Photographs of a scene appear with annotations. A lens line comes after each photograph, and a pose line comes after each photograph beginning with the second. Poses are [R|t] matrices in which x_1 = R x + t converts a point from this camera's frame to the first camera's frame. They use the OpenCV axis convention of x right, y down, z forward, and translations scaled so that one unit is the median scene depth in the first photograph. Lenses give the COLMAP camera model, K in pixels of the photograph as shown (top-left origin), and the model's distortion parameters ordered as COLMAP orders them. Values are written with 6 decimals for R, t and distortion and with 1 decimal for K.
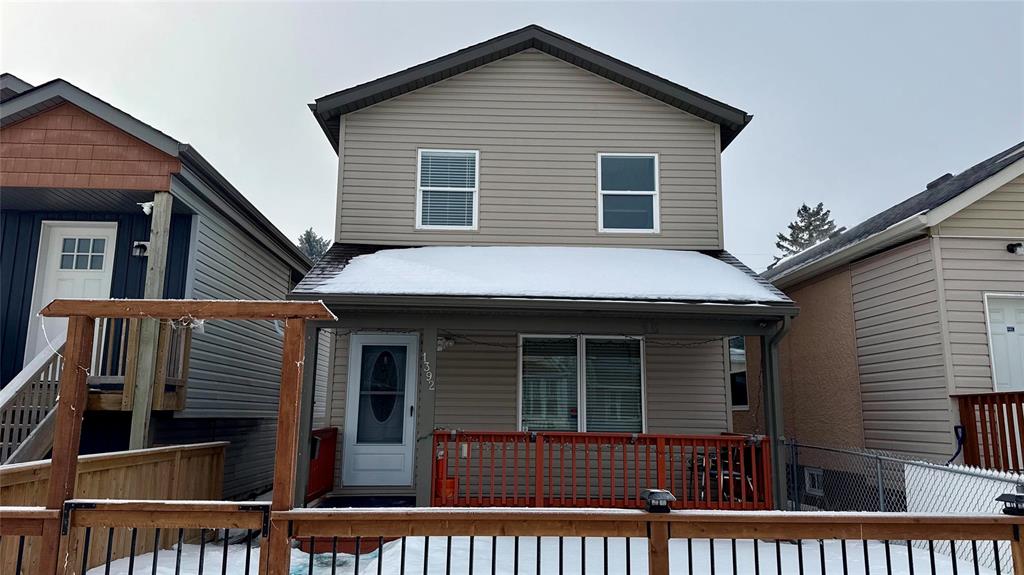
lens RADIAL K [[713.1, 0, 511.6], [0, 713.1, 292.8], [0, 0, 1]] dist [0.098755, -0.160126]
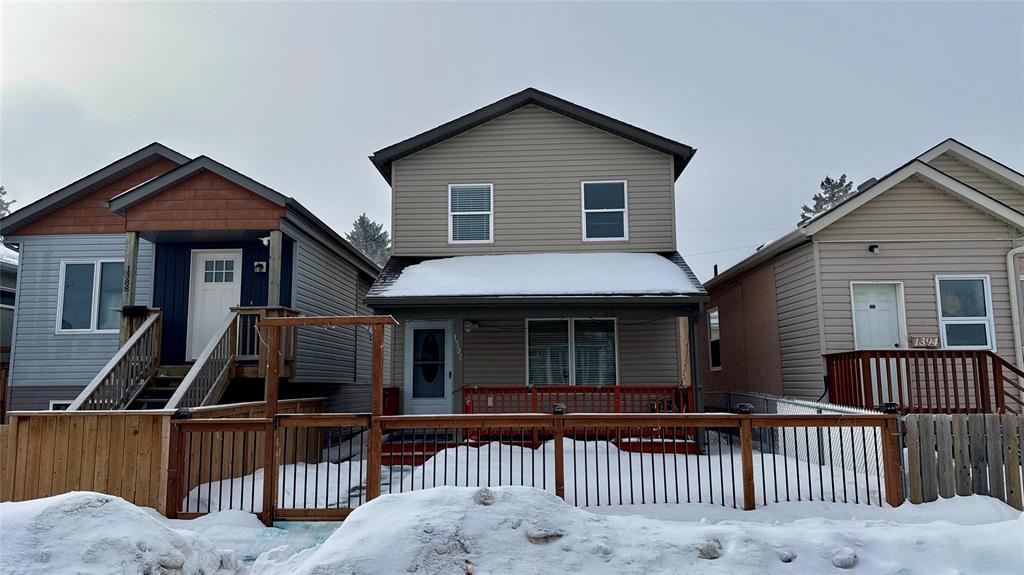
lens RADIAL K [[713.1, 0, 511.6], [0, 713.1, 292.8], [0, 0, 1]] dist [0.098755, -0.160126]
pose [[0.997012, -0.030238, -0.071089, 0.083715], [0.033048, 0.998705, 0.038683, -0.045474], [0.069827, -0.040917, 0.996720, -0.374338]]
